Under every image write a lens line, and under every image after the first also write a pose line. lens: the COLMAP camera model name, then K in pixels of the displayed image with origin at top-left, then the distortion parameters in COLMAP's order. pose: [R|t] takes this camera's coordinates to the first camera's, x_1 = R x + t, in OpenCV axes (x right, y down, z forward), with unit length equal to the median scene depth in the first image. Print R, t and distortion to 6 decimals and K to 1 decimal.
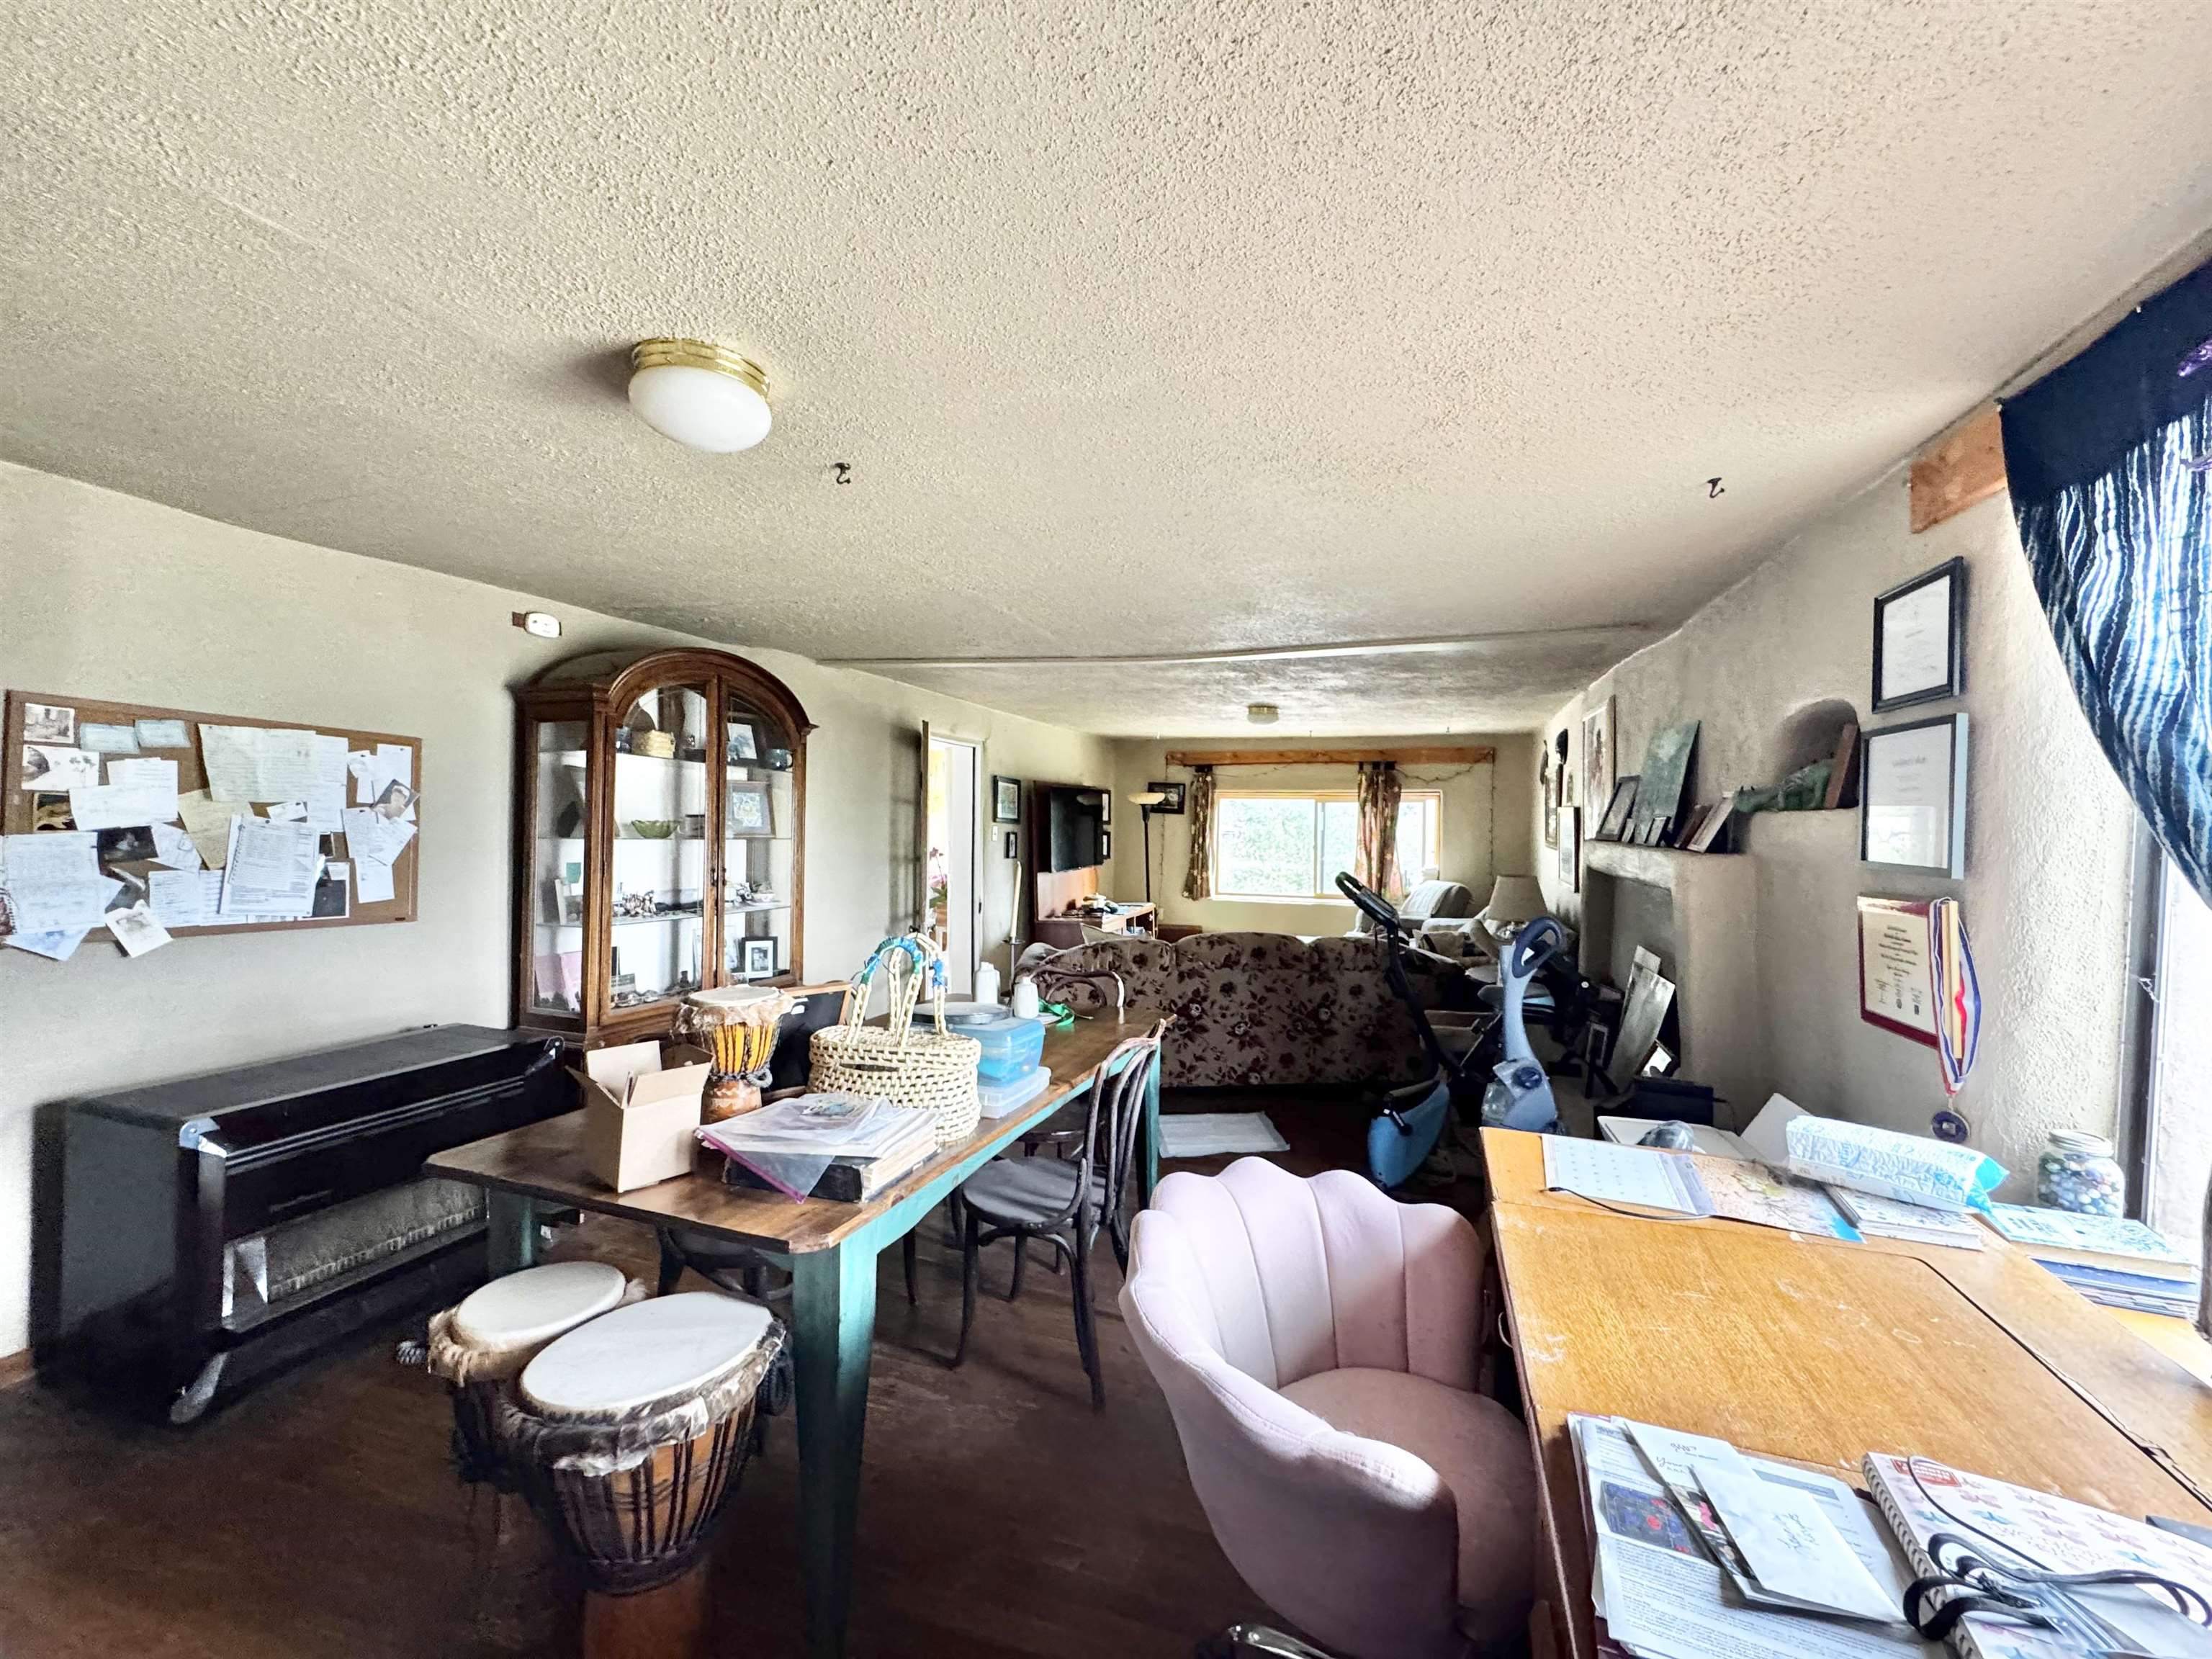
lens RADIAL K [[883.3, 0, 1107.6], [0, 883.3, 829.9], [0, 0, 1]] dist [-0.006737, 0.001106]
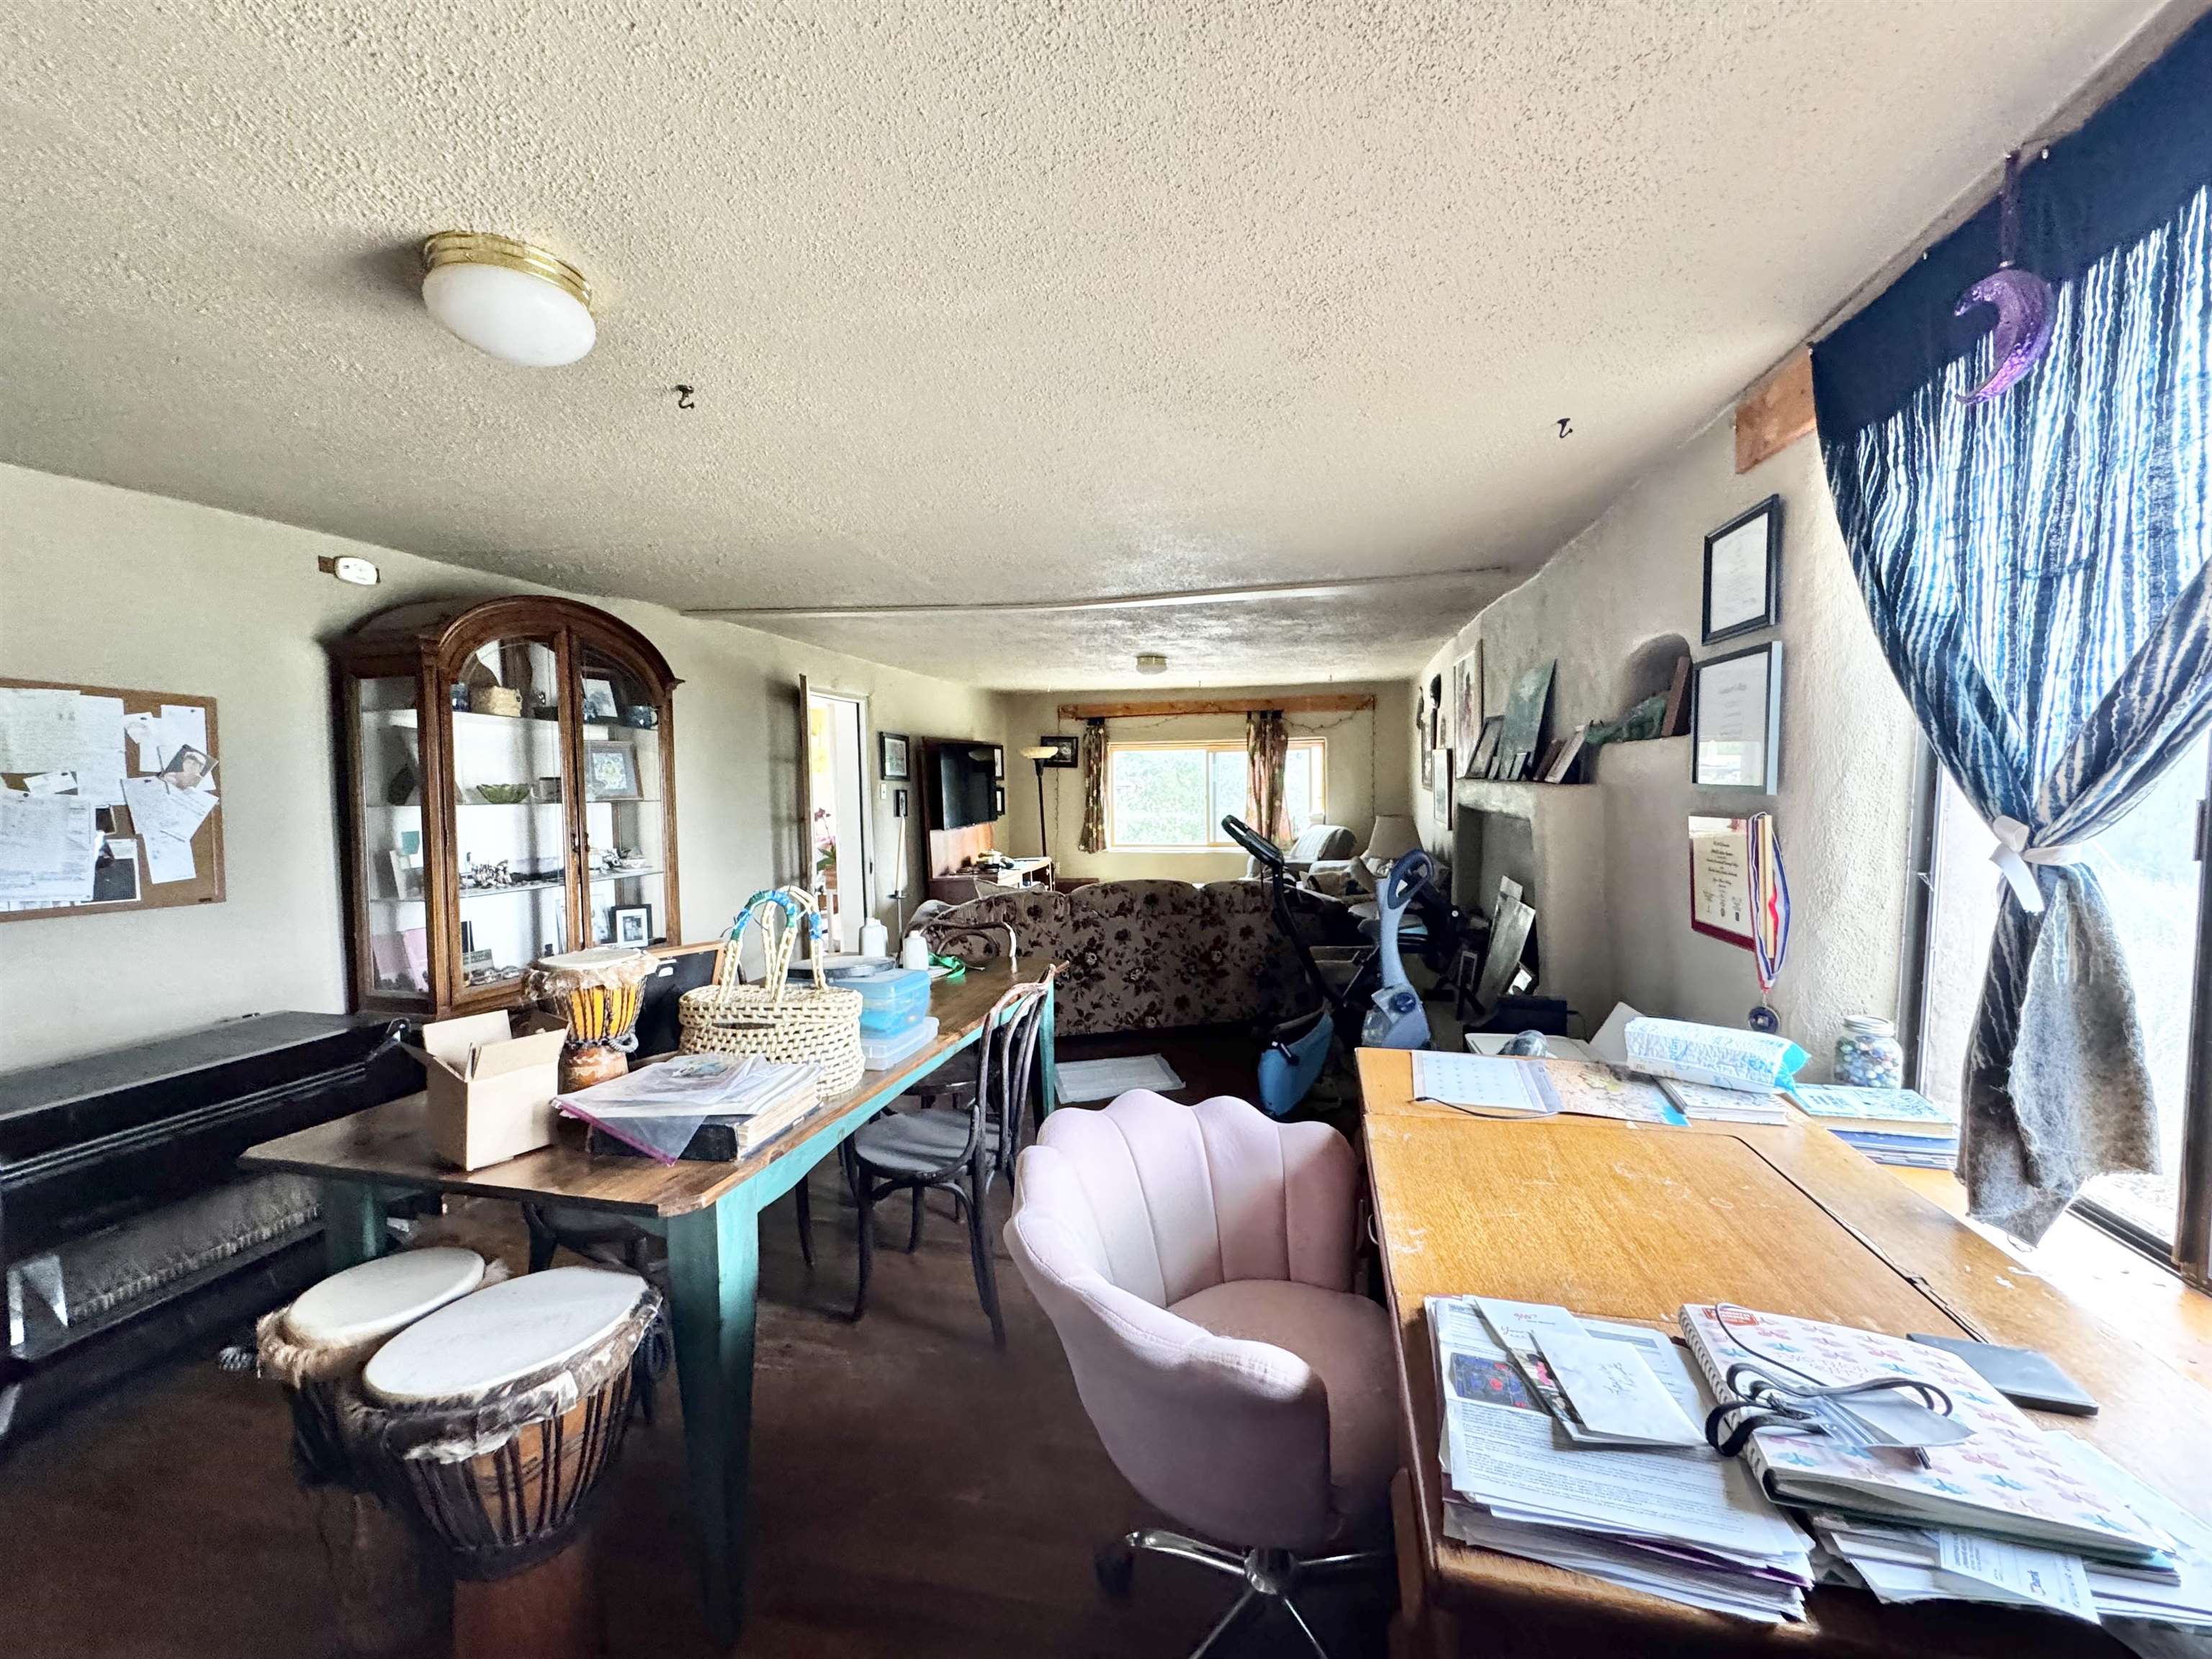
lens RADIAL K [[883.3, 0, 1107.9], [0, 883.3, 830.7], [0, 0, 1]] dist [-0.006737, 0.001106]
pose [[0.992919, -0.034729, 0.113599, 0.017740], [0.029146, 0.998301, 0.050445, 0.015597], [-0.115158, -0.046777, 0.992245, 0.007001]]
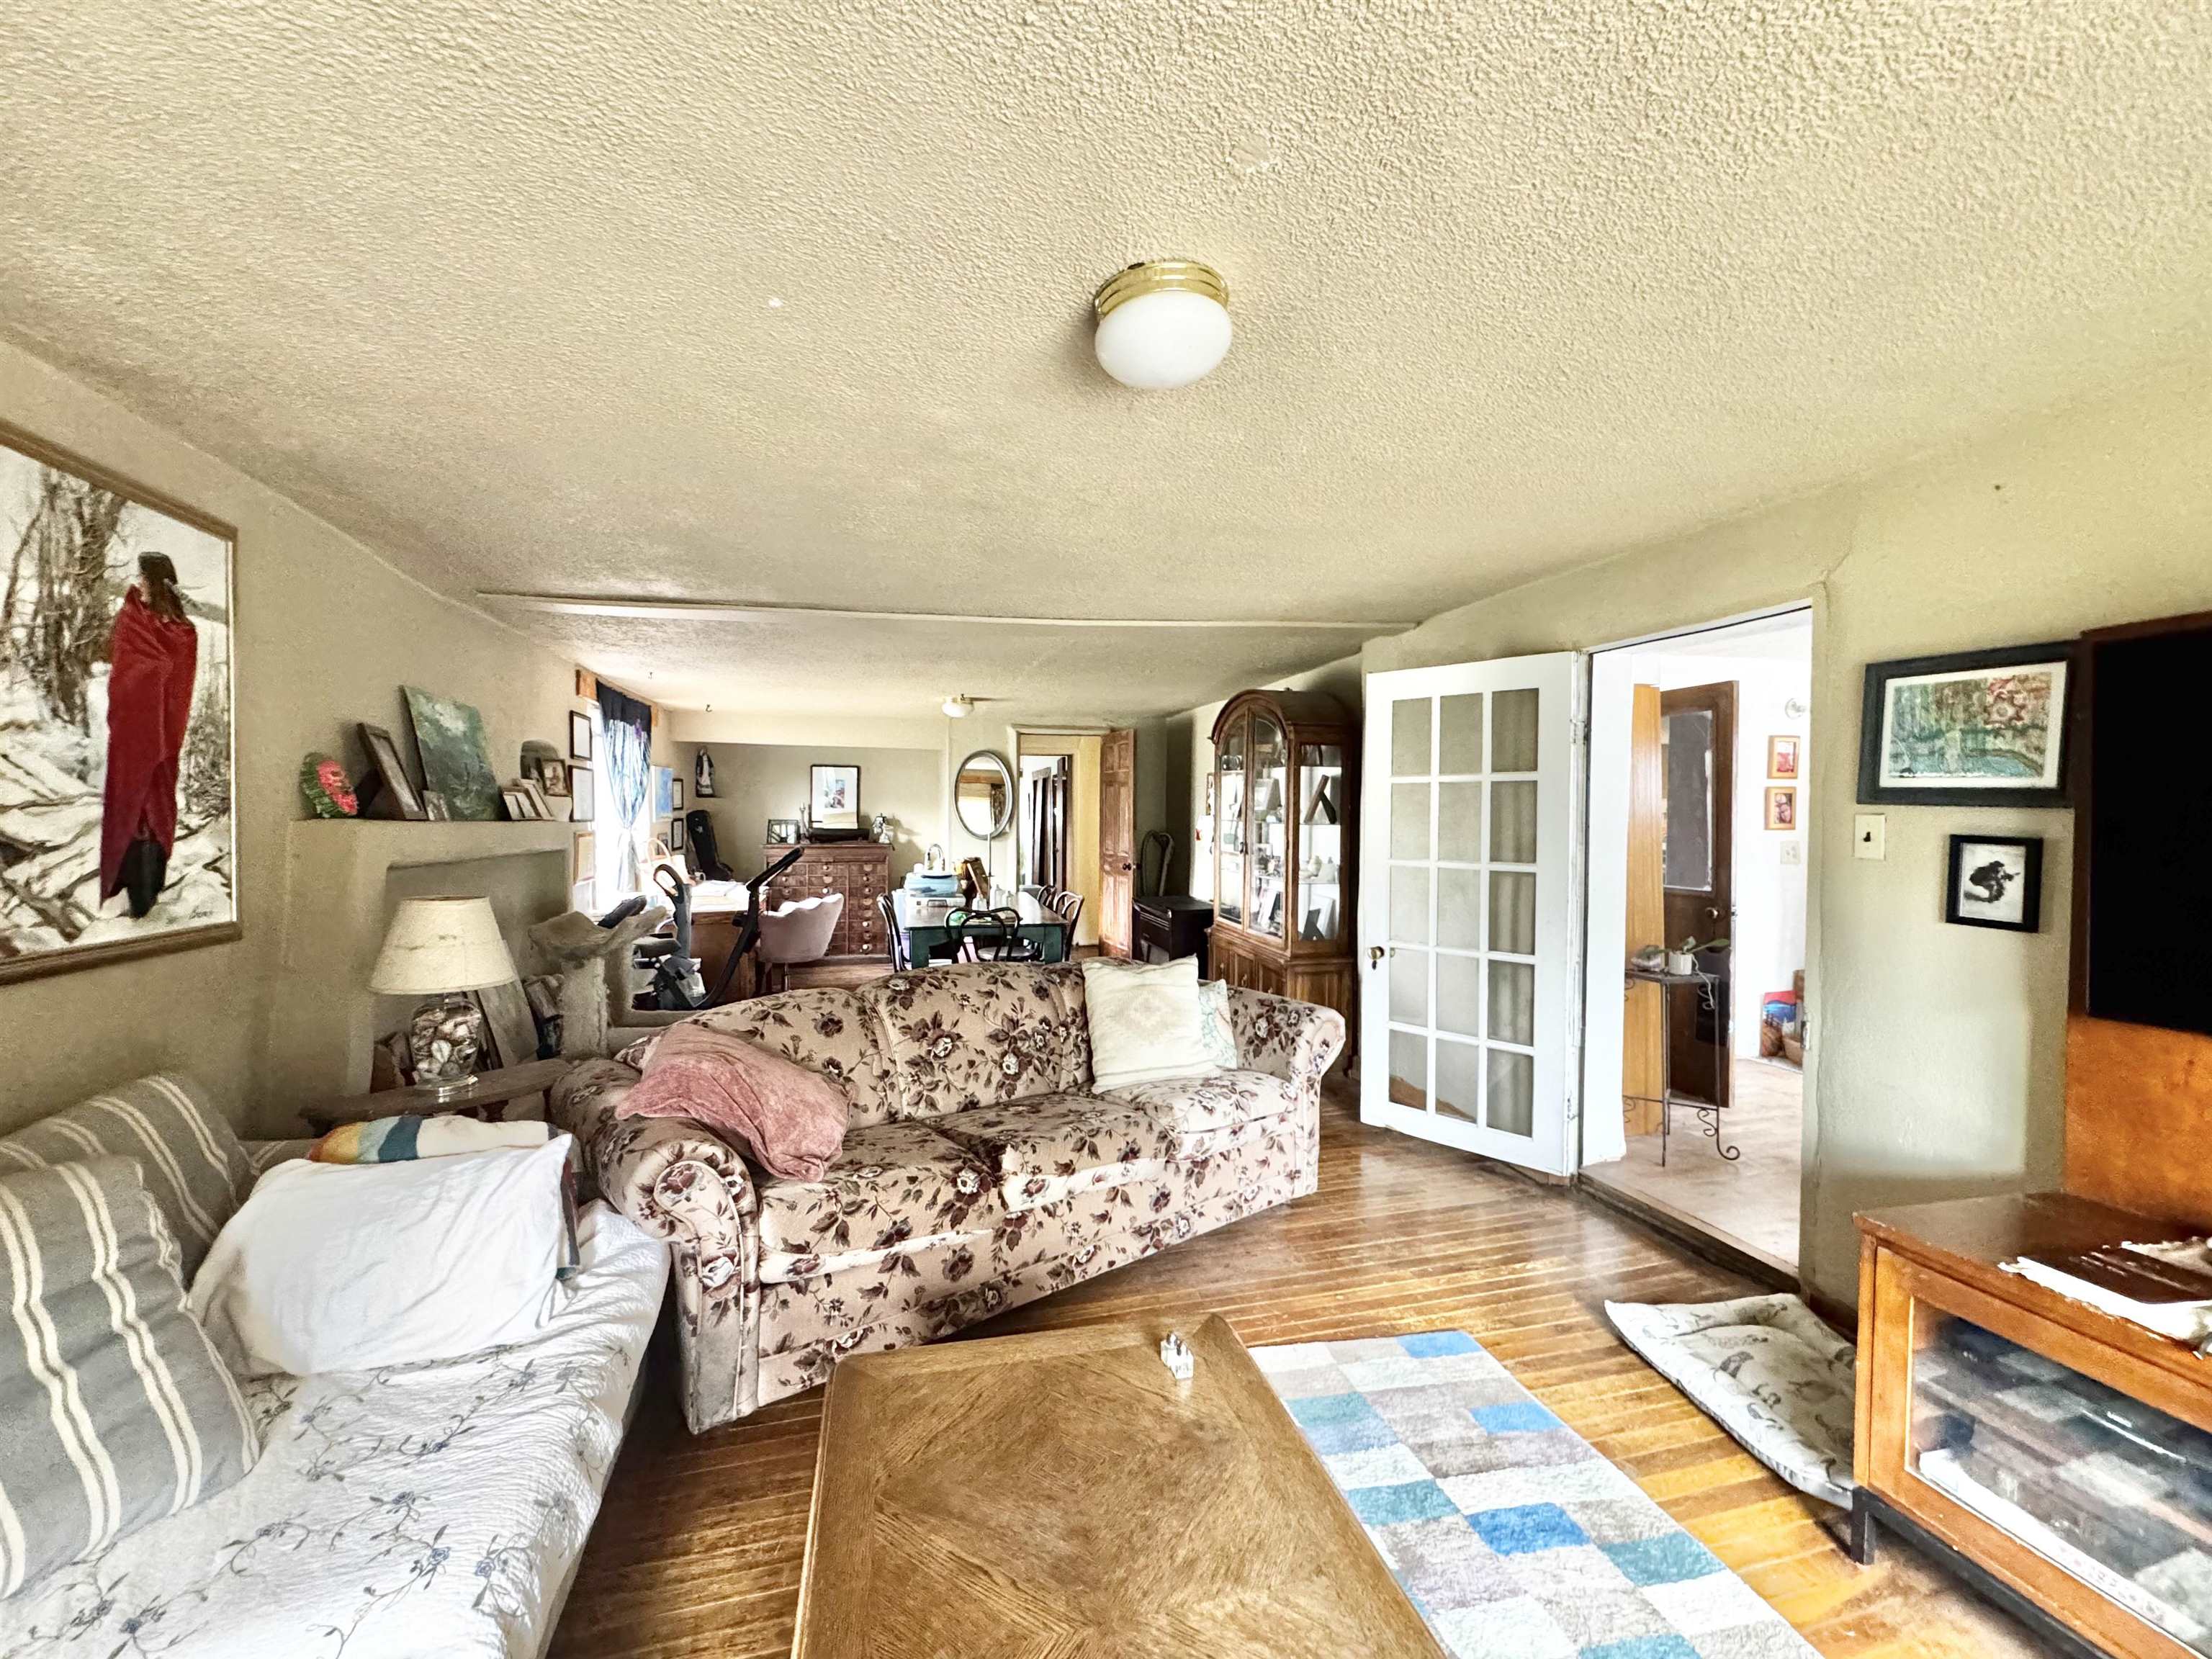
lens RADIAL K [[883.3, 0, 1111.5], [0, 883.3, 833.3], [0, 0, 1]] dist [-0.006737, 0.001106]
pose [[-0.818793, 0.001578, -0.574086, 0.881739], [-0.014510, 0.999620, 0.023444, -0.002795], [0.573905, 0.027526, -0.818459, 3.265697]]
